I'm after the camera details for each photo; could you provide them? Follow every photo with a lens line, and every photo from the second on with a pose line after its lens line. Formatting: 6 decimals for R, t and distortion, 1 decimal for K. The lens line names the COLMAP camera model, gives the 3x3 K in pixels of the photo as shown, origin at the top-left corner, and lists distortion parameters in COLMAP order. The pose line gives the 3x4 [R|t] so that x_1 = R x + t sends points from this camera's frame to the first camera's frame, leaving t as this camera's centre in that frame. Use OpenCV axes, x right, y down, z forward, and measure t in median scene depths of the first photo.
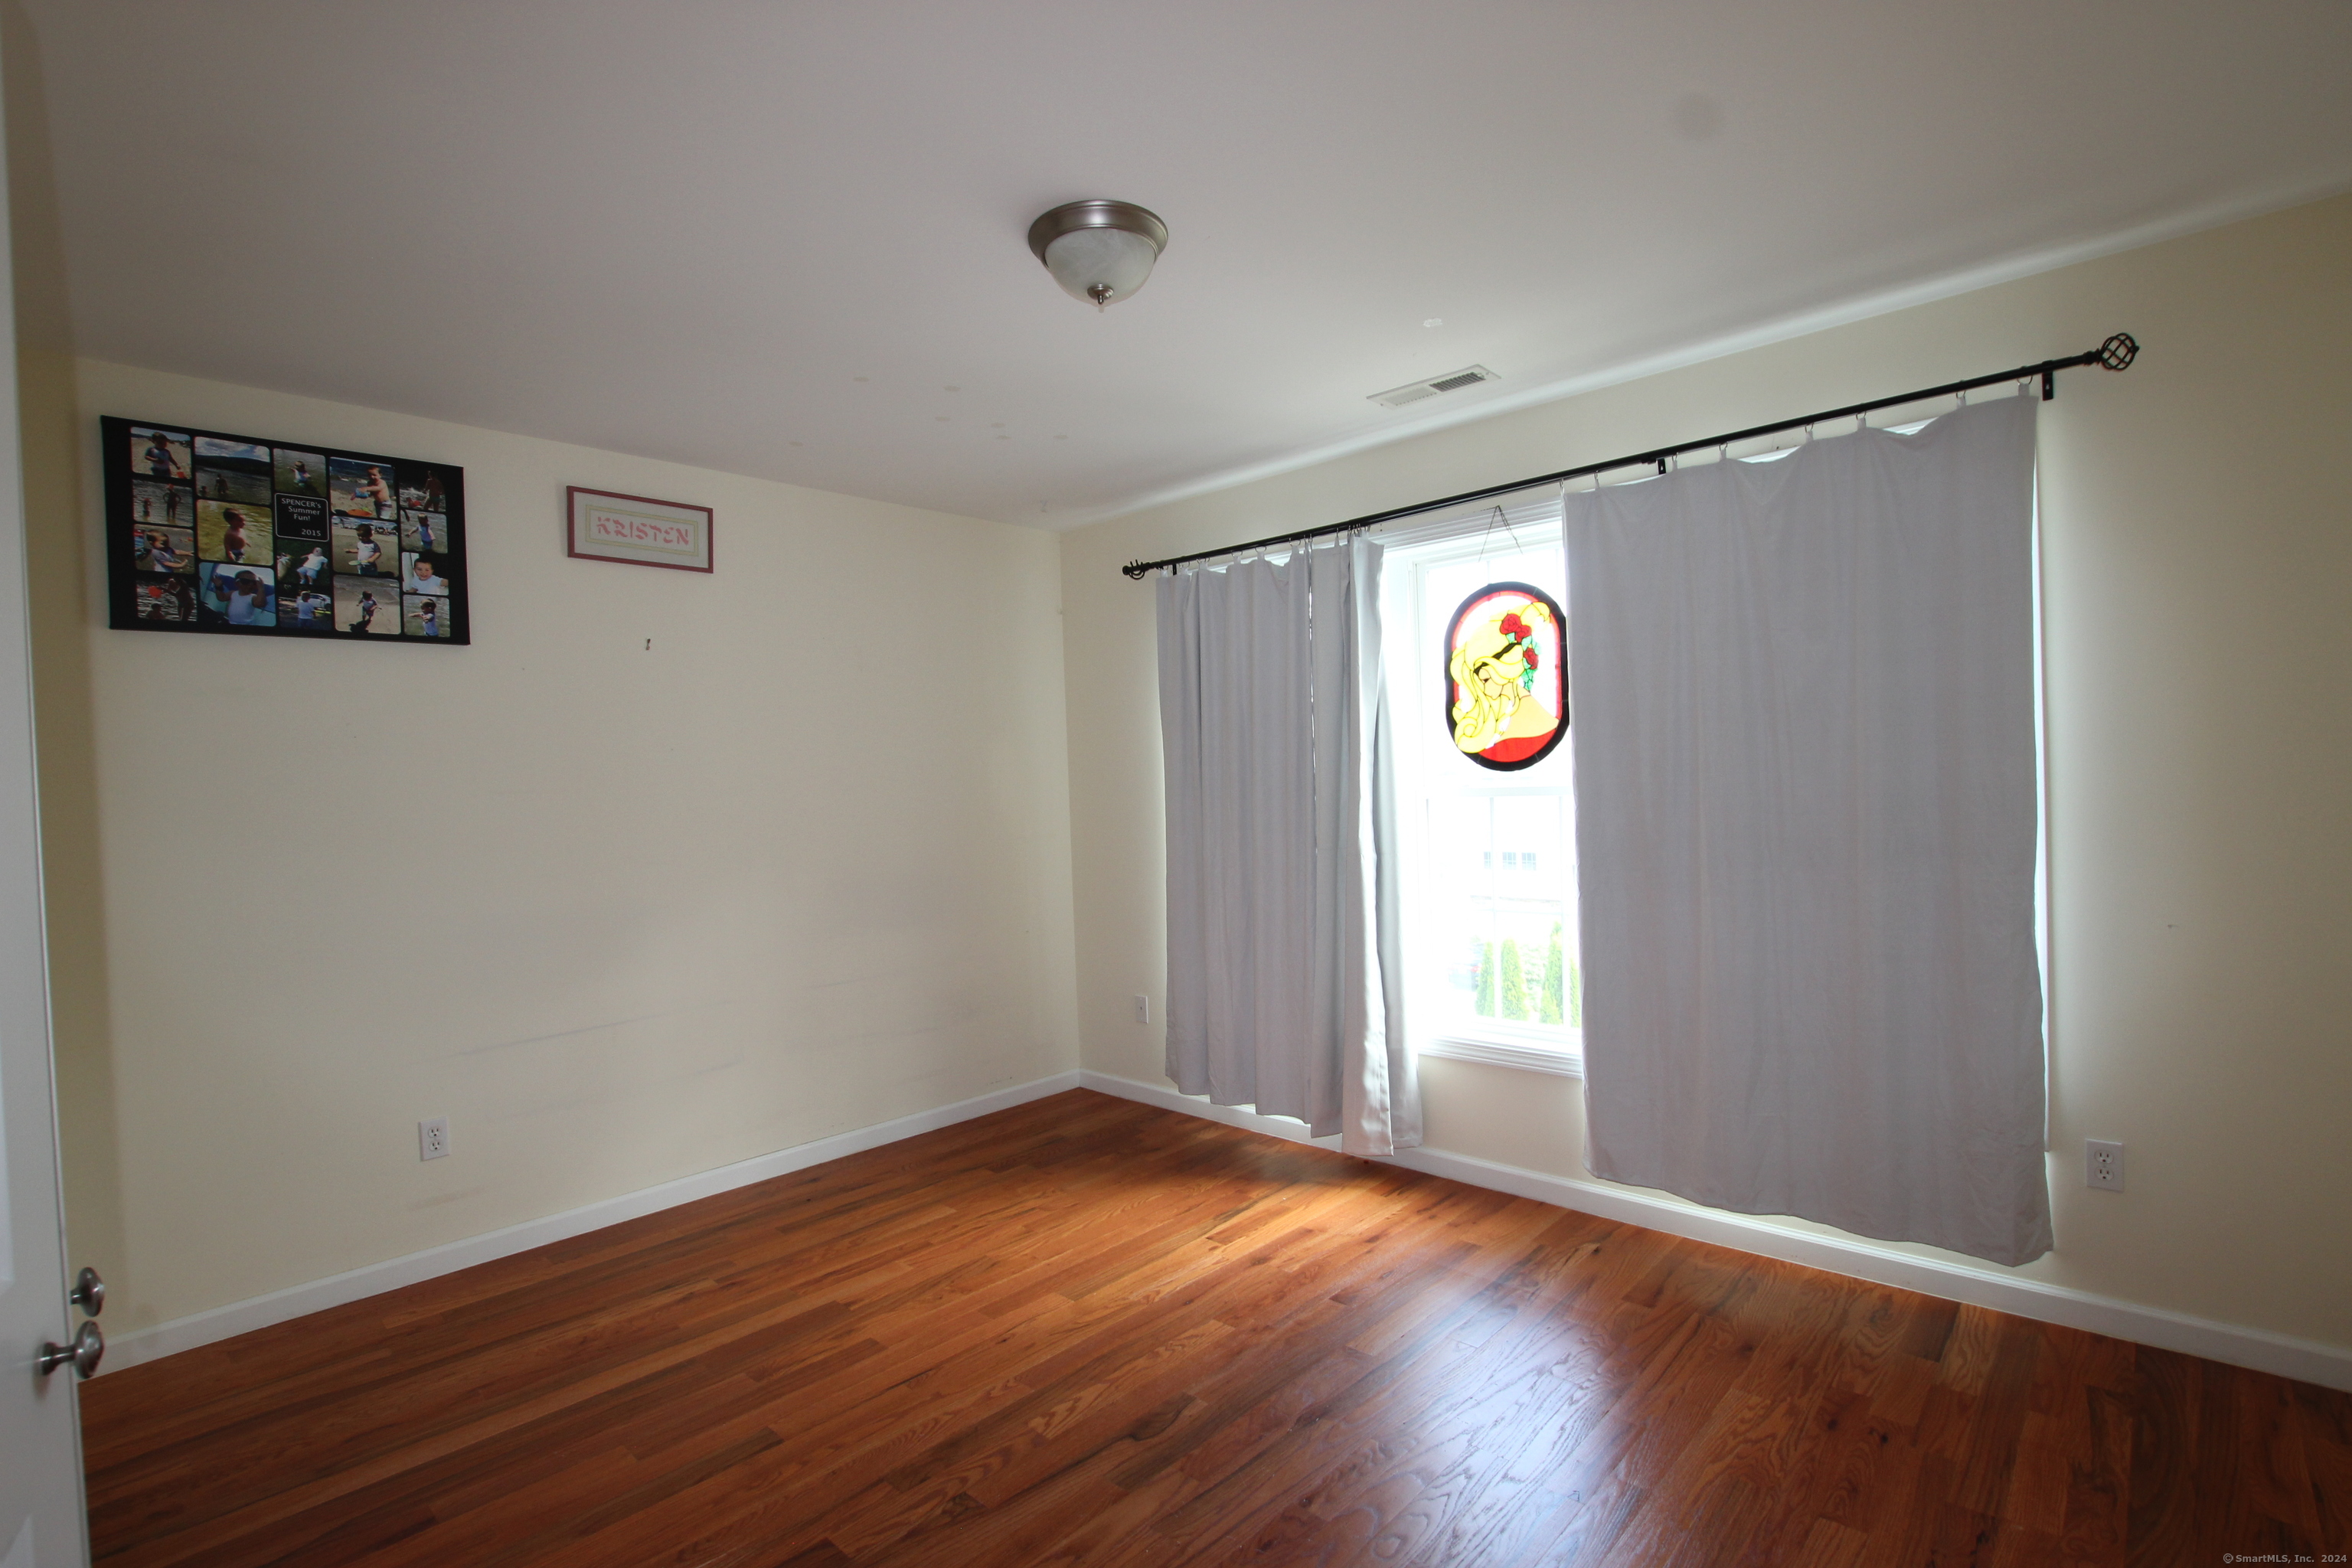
lens RADIAL K [[1121.7, 0, 1175.0], [0, 1121.7, 804.7], [0, 0, 1]] dist [-0.033608, 0.005389]
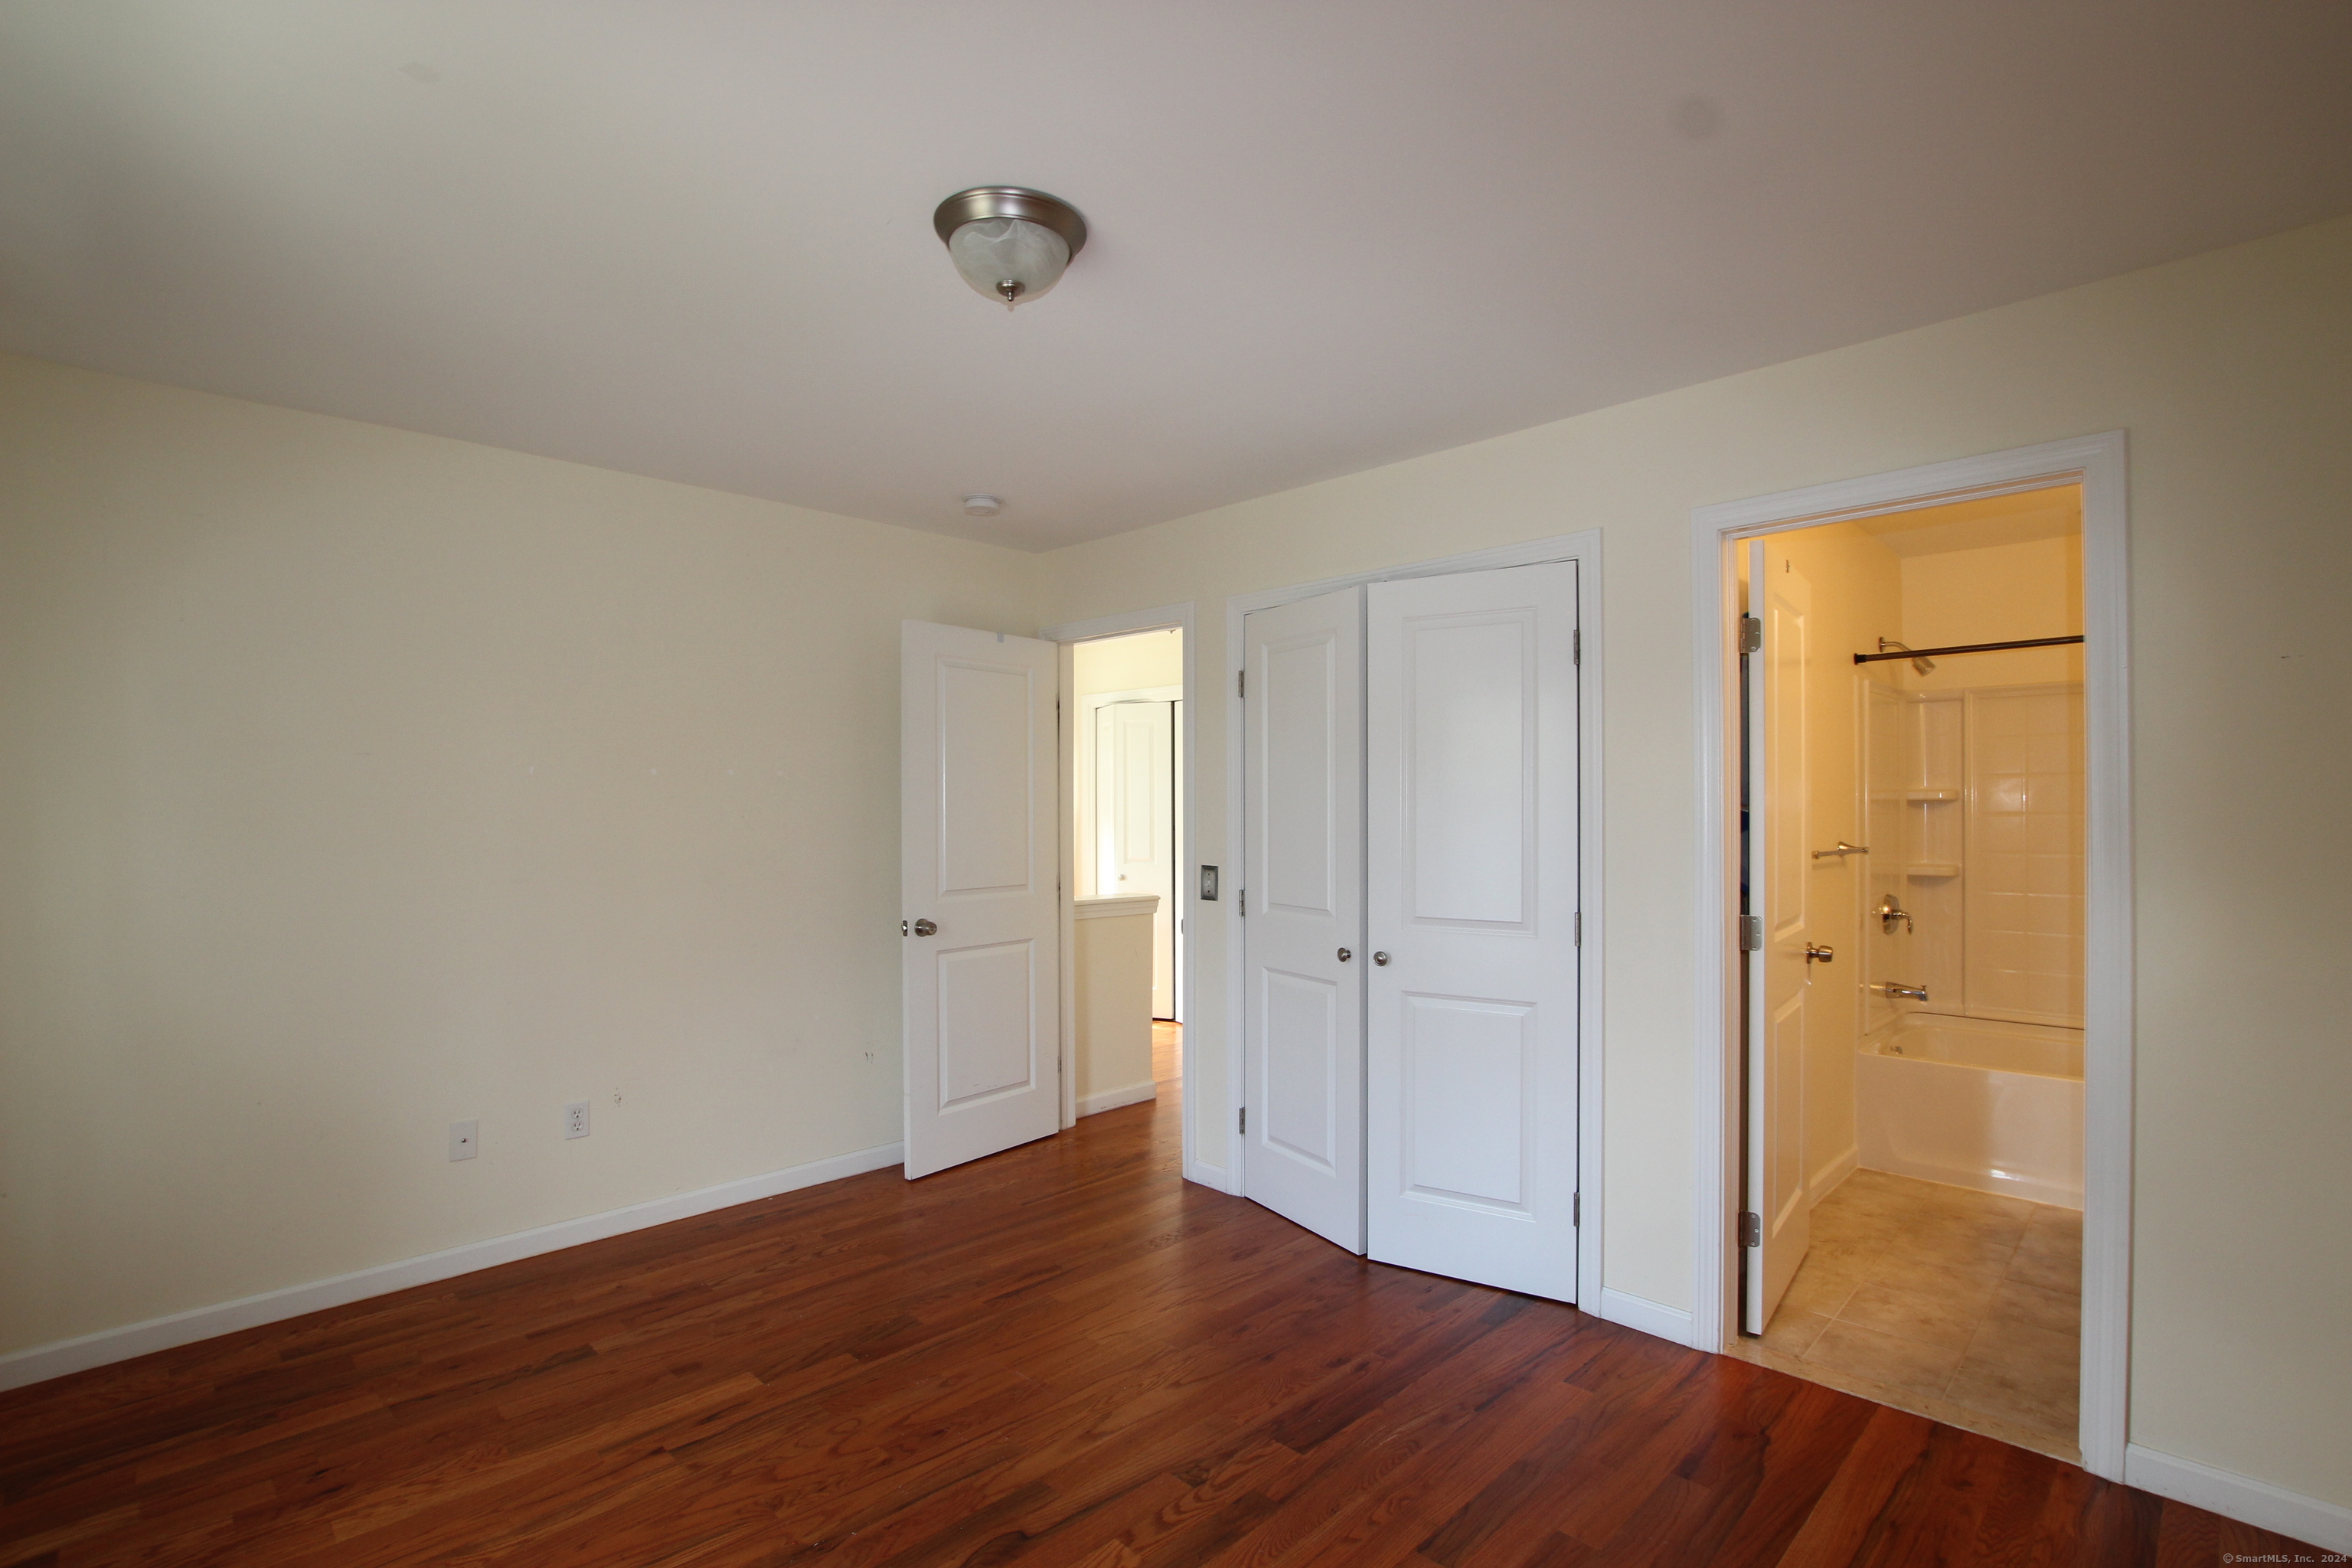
lens RADIAL K [[1121.7, 0, 1175.0], [0, 1121.7, 804.7], [0, 0, 1]] dist [-0.033608, 0.005389]
pose [[-0.998831, 0.037430, 0.030589, -0.219744], [0.037828, 0.999206, 0.012543, -0.040079], [-0.030096, 0.013686, -0.999453, 1.964518]]
